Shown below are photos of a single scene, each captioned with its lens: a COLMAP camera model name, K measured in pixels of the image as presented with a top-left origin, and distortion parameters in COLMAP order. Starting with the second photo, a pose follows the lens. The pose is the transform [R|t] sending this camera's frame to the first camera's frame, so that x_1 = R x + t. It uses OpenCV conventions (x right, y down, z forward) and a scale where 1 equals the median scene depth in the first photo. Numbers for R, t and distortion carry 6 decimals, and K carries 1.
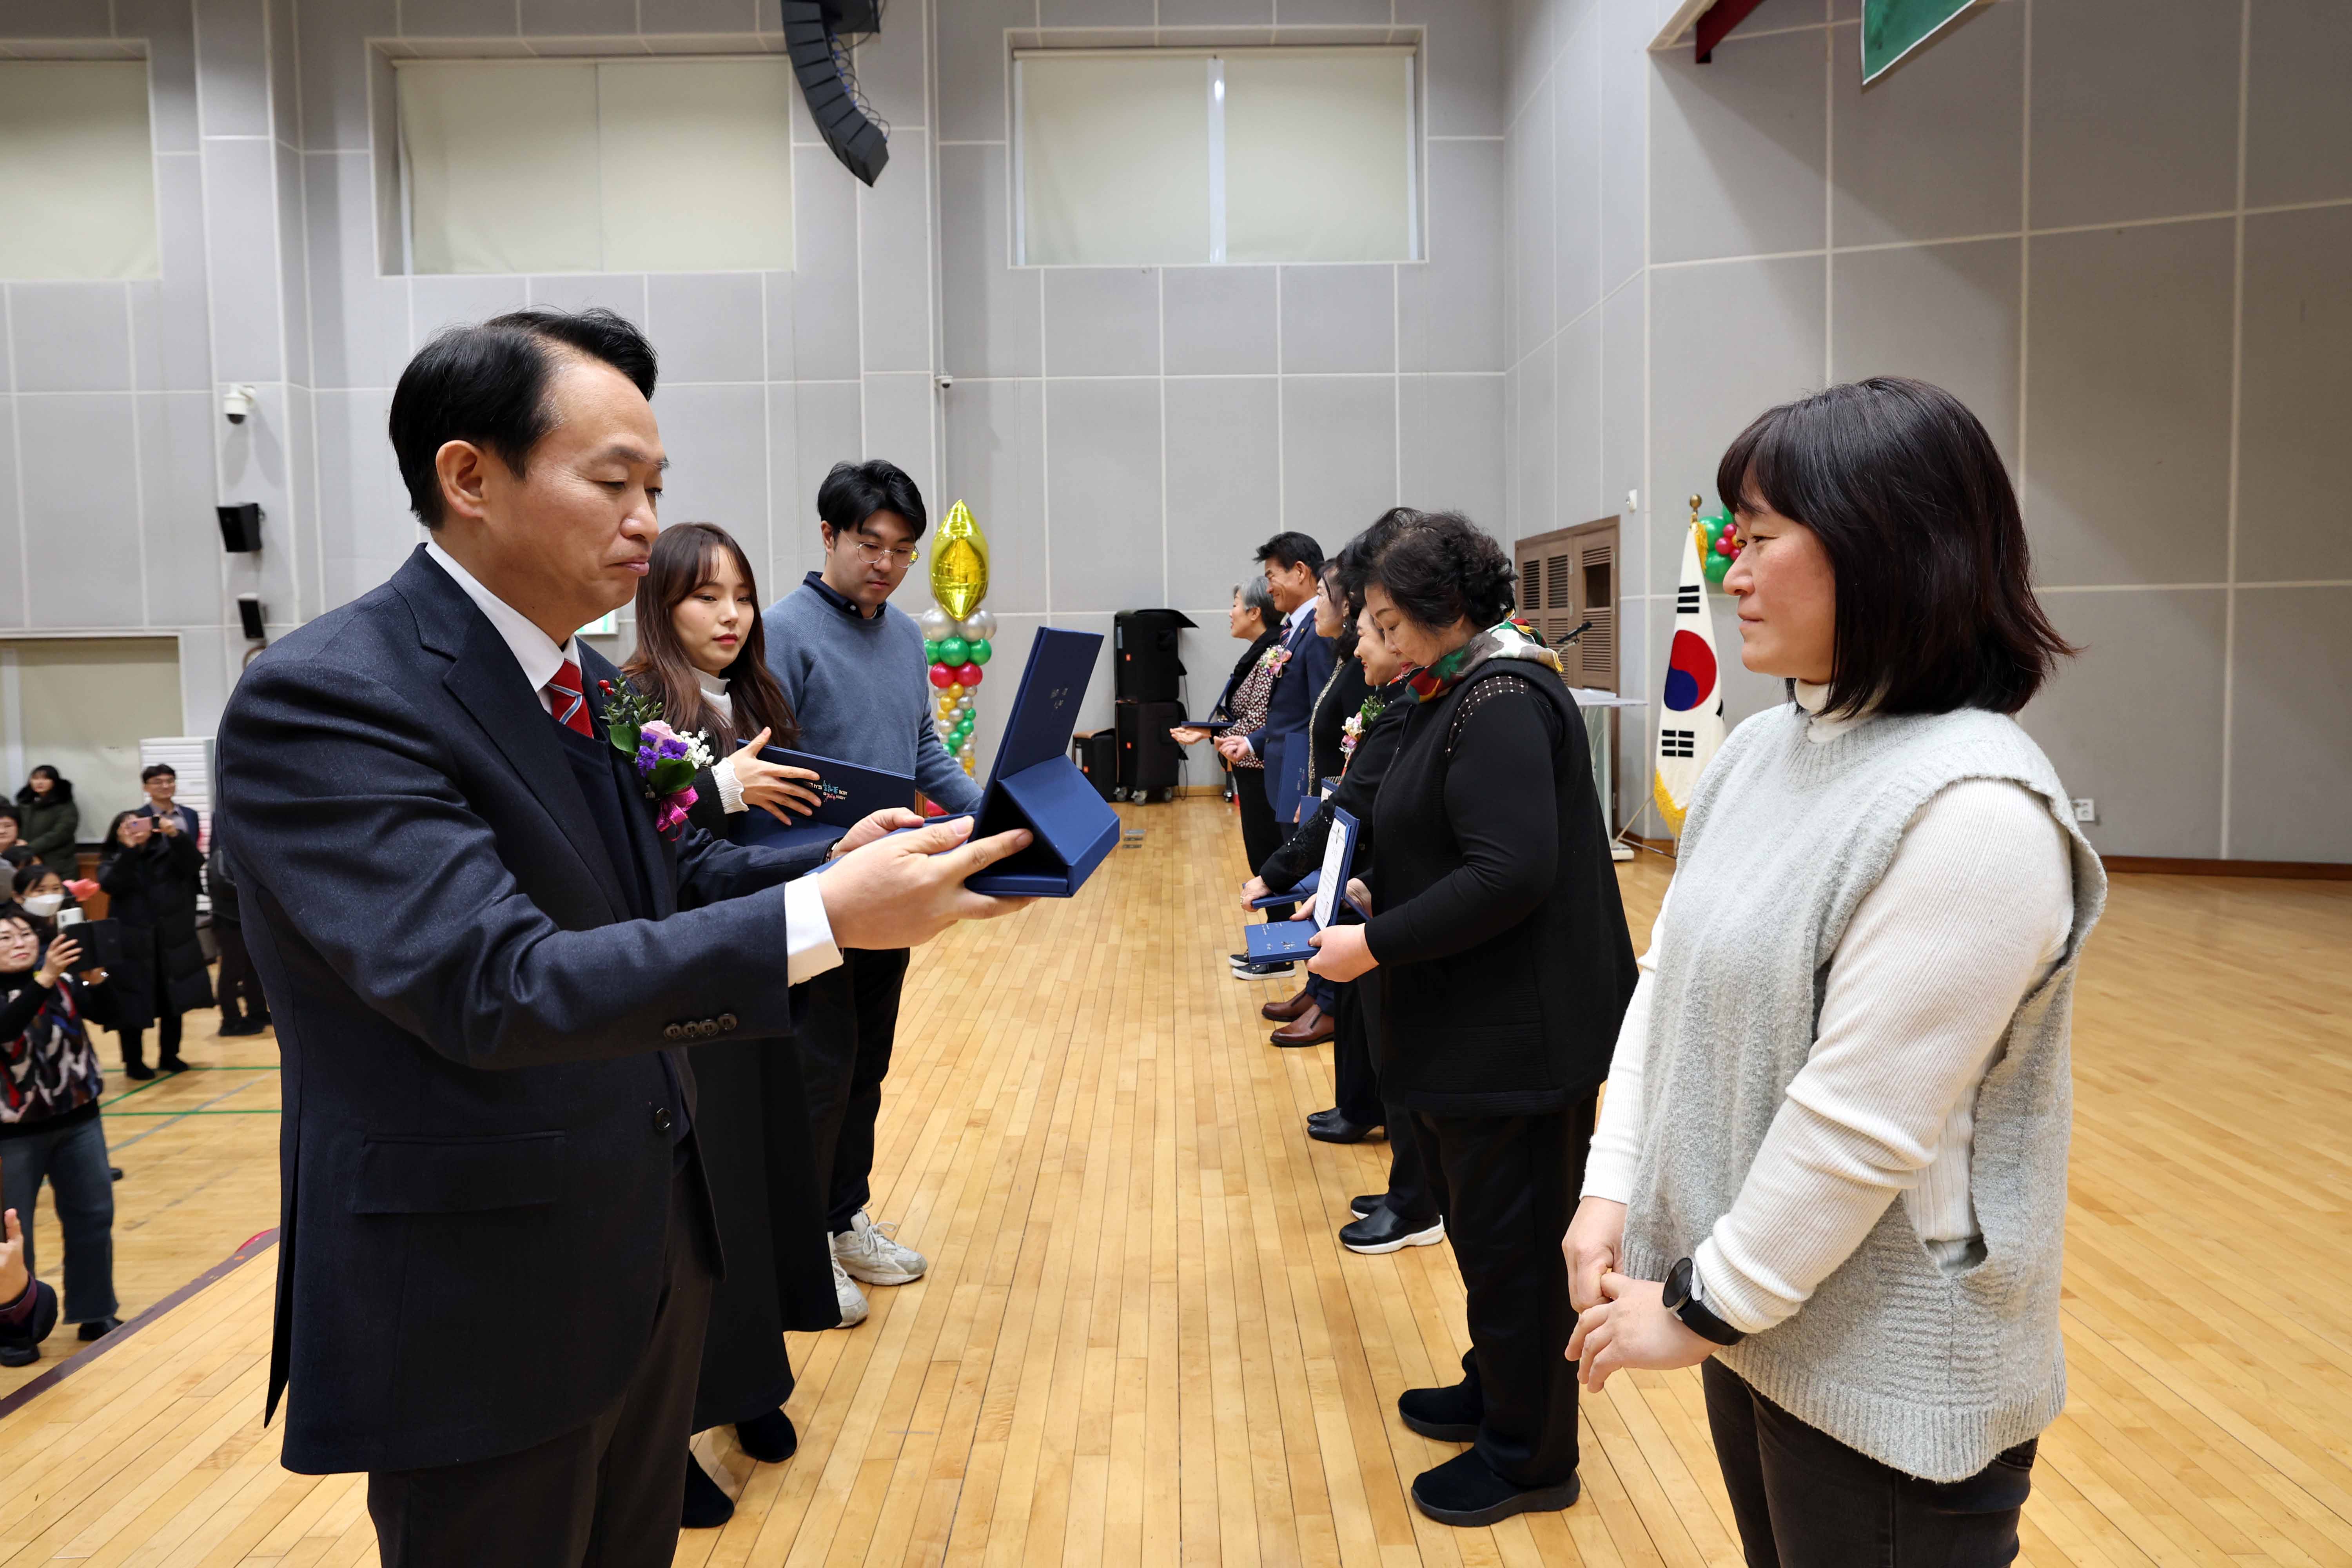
lens RADIAL K [[1243.4, 0, 1191.6], [0, 1243.4, 685.7], [0, 0, 1]] dist [-0.022770, 0.014132]
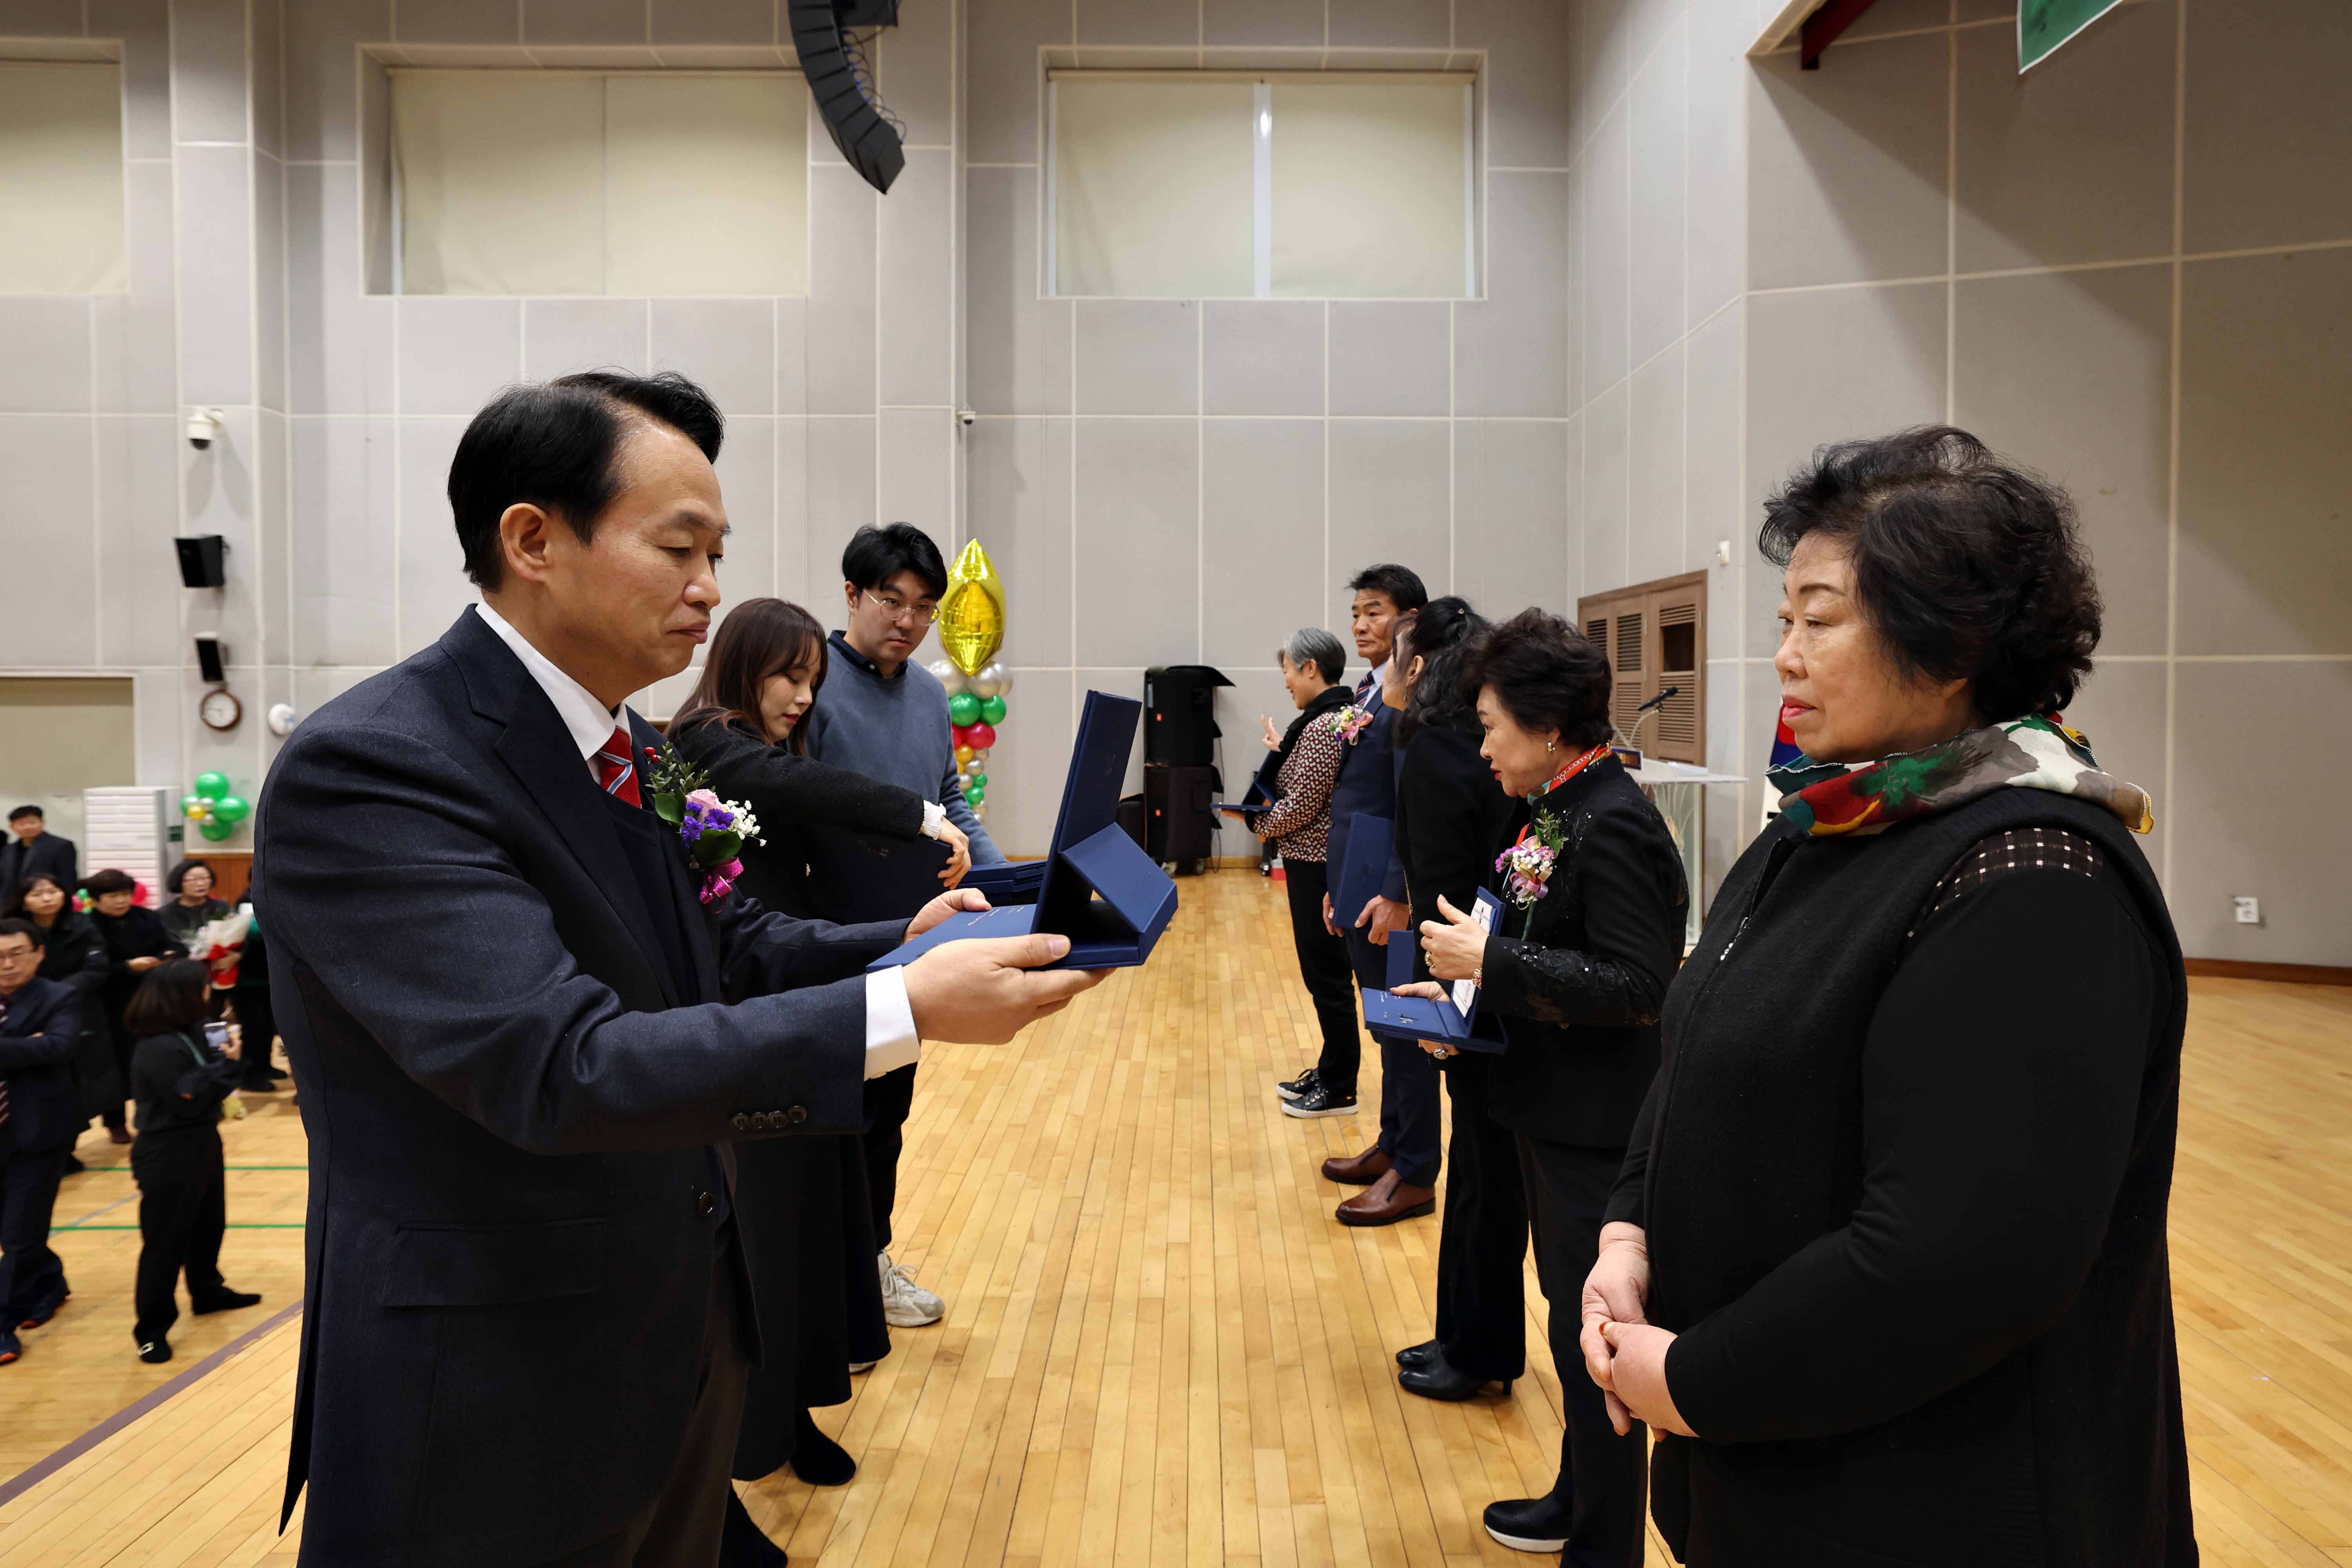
lens RADIAL K [[1212.5, 0, 1220.2], [0, 1212.5, 710.7], [0, 0, 1]] dist [-0.025004, 0.013252]
pose [[0.999871, 0.016049, 0.001185, -0.006902], [-0.016013, 0.999535, -0.025938, -0.005193], [-0.001600, 0.025915, 0.999663, 0.102249]]
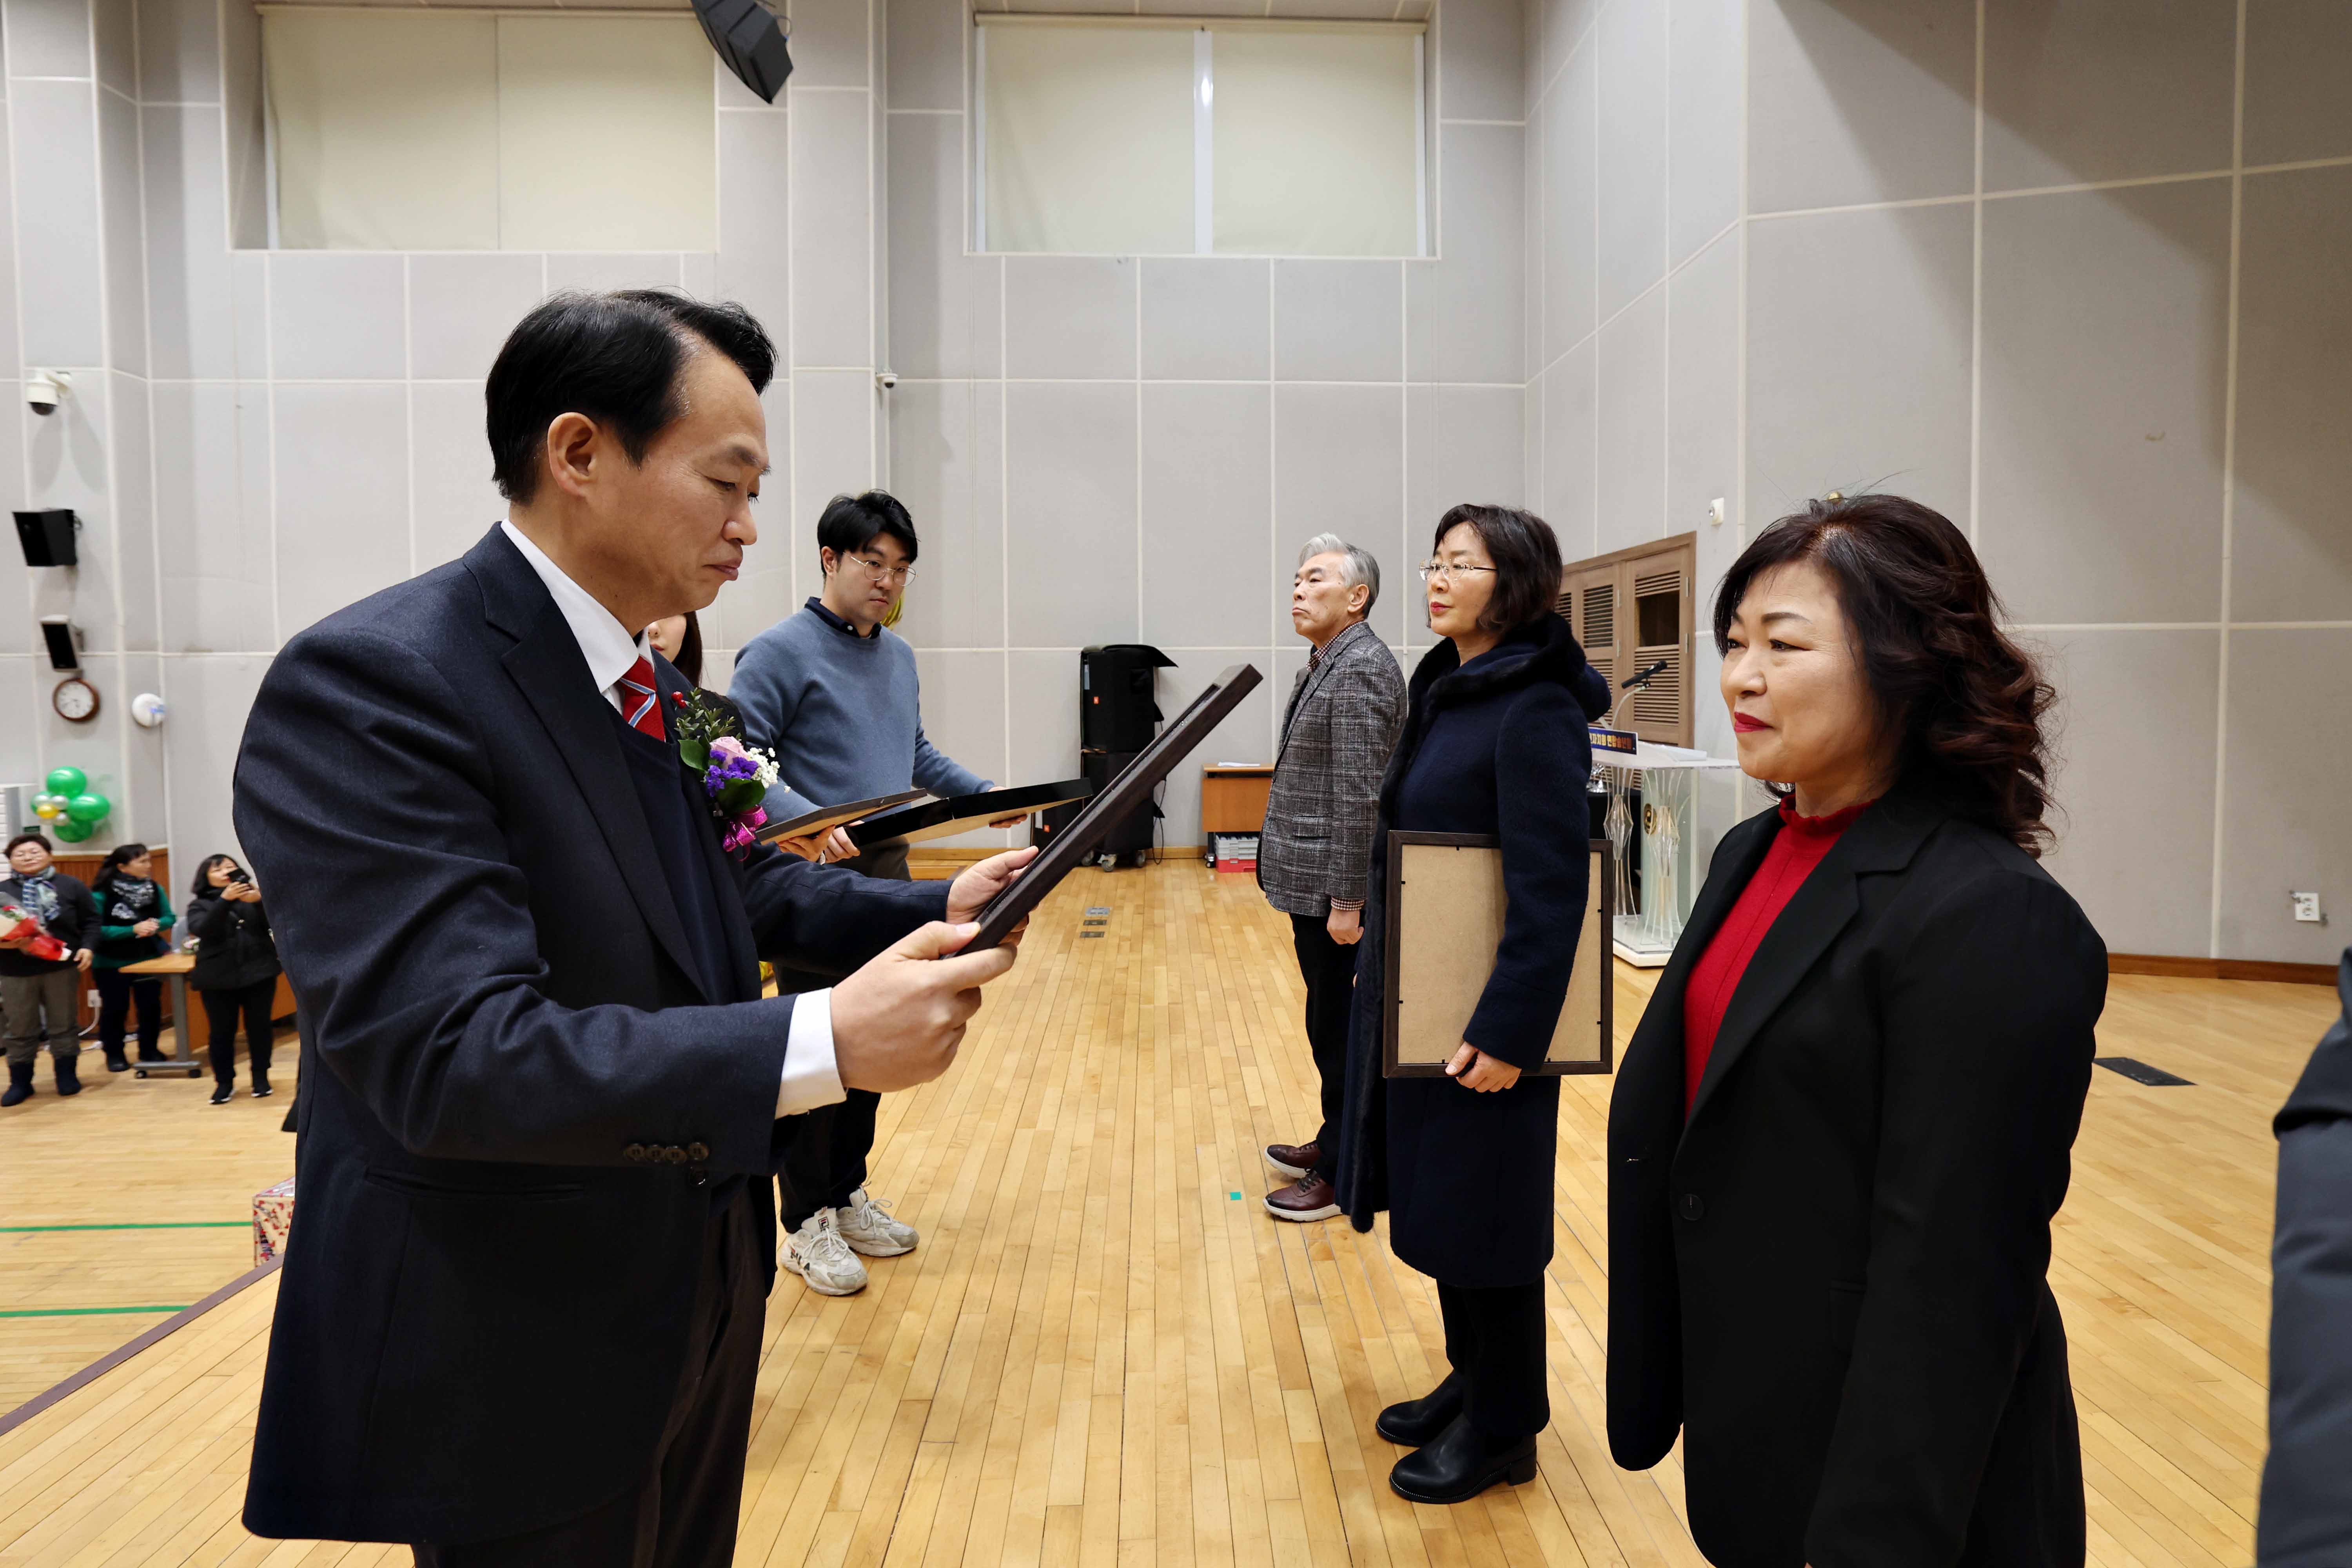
lens RADIAL K [[1109.9, 0, 1200.8], [0, 1109.9, 707.8], [0, 0, 1]] dist [-0.026506, 0.007751]
pose [[0.999641, 0.008934, 0.025277, 0.002249], [-0.008521, 0.999829, -0.016419, -0.005785], [-0.025419, 0.016197, 0.999546, 0.233568]]
